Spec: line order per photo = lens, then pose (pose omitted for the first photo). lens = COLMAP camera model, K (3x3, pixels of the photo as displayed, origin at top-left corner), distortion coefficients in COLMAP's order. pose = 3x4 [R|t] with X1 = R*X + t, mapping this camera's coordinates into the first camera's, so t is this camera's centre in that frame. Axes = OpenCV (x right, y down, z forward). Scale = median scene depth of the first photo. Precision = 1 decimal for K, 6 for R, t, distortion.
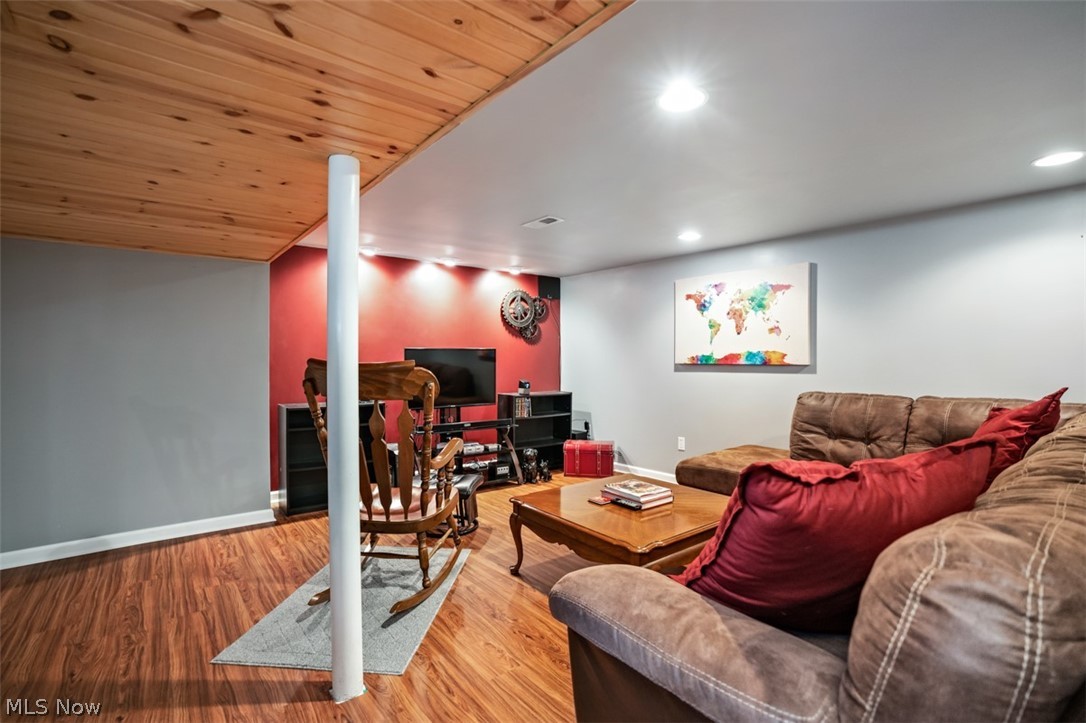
lens RADIAL K [[531.5, 0, 553.5], [0, 531.5, 360.3], [0, 0, 1]] dist [-0.047047, 0.021355]
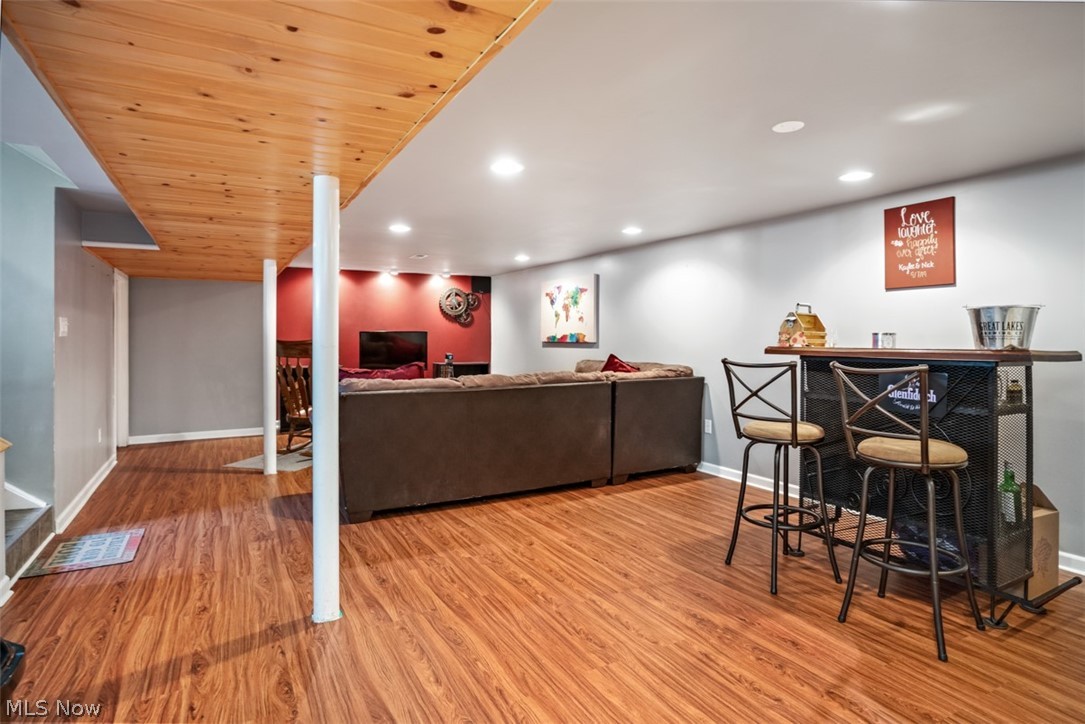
lens RADIAL K [[610.9, 0, 535.7], [0, 610.9, 343.5], [0, 0, 1]] dist [-0.000717, -0.000008]
pose [[0.981578, 0.000139, -0.191061, 0.533410], [0.001384, 0.999968, 0.007838, -0.001512], [0.191056, -0.007958, 0.981547, -0.610387]]
